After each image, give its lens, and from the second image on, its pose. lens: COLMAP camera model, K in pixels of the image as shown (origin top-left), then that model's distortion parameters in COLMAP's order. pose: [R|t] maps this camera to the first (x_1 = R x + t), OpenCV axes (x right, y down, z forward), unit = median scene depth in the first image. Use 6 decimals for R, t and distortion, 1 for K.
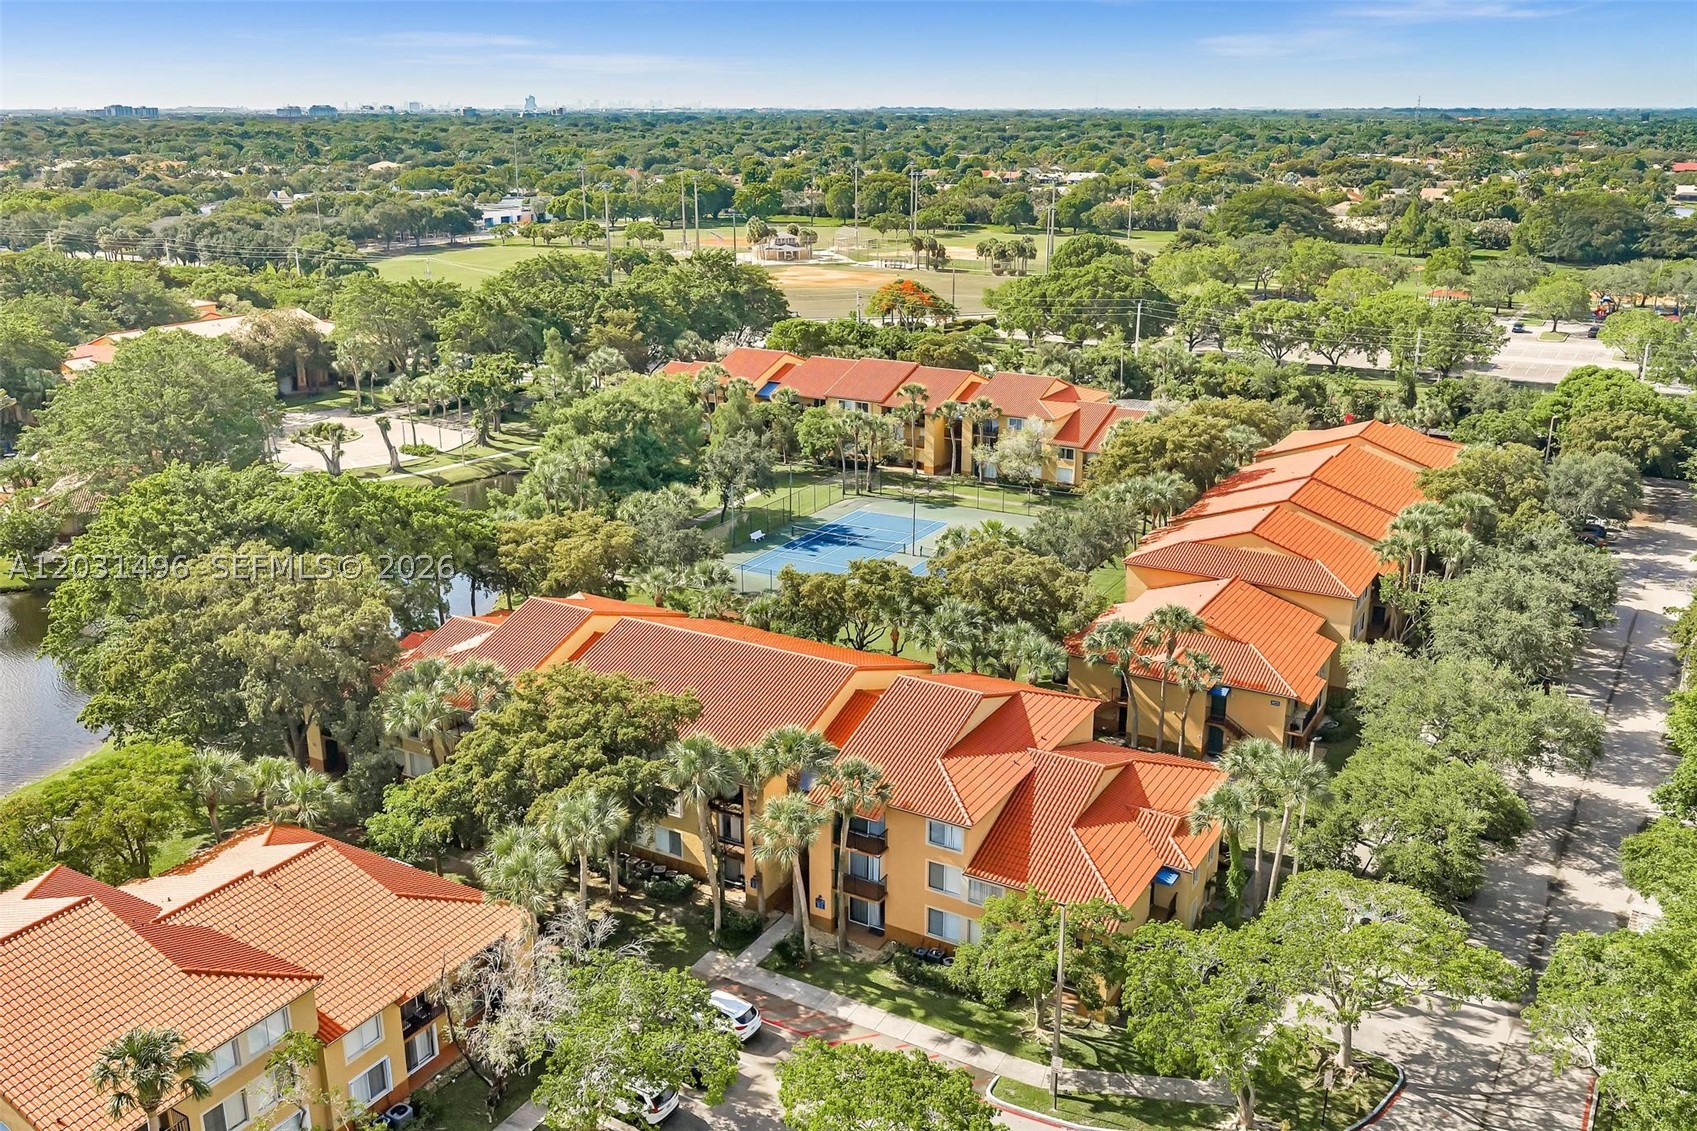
lens RADIAL K [[1410.6, 0, 848.5], [0, 1410.6, 565.5], [0, 0, 1]] dist [-0.003970, -0.004303]
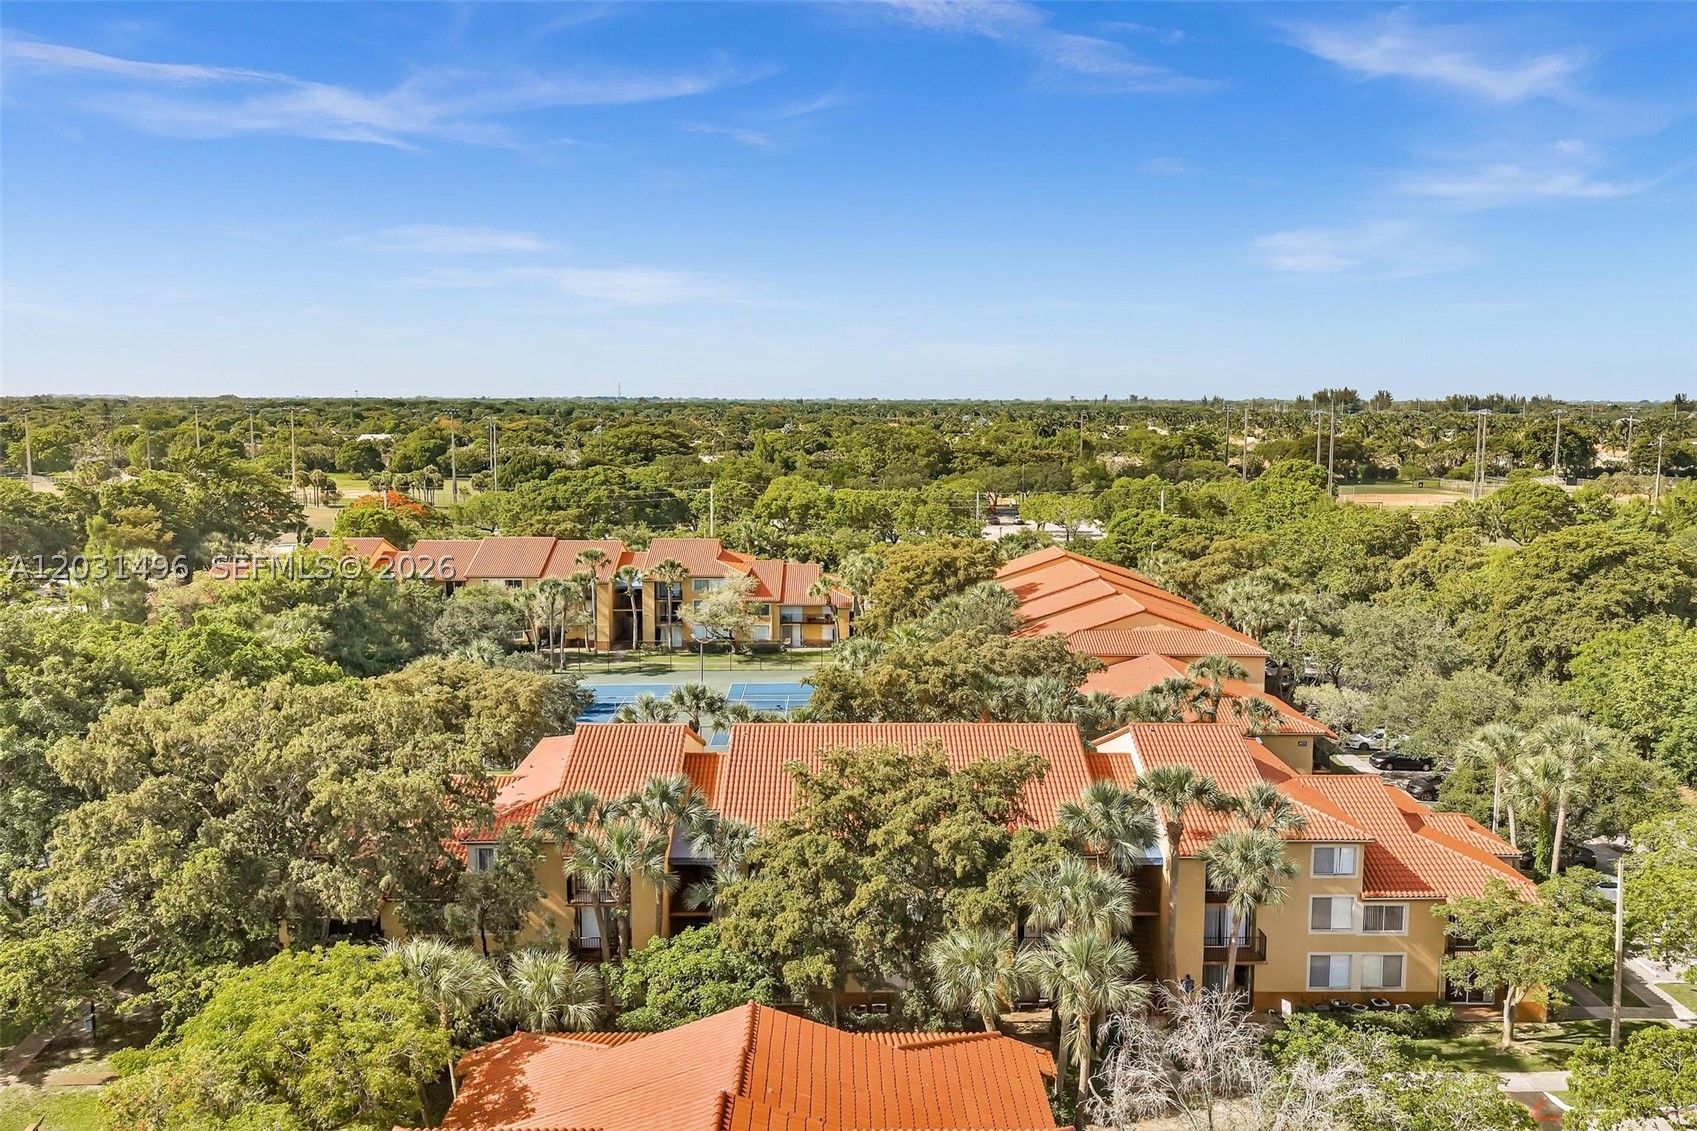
lens RADIAL K [[1390.0, 0, 848.5], [0, 1390.0, 565.5], [0, 0, 1]] dist [0.007681, 0.002535]
pose [[0.861496, -0.054905, 0.504787, -0.260105], [0.149513, 0.977492, -0.148846, 0.039293], [-0.485253, 0.203702, 0.850315, 0.151356]]
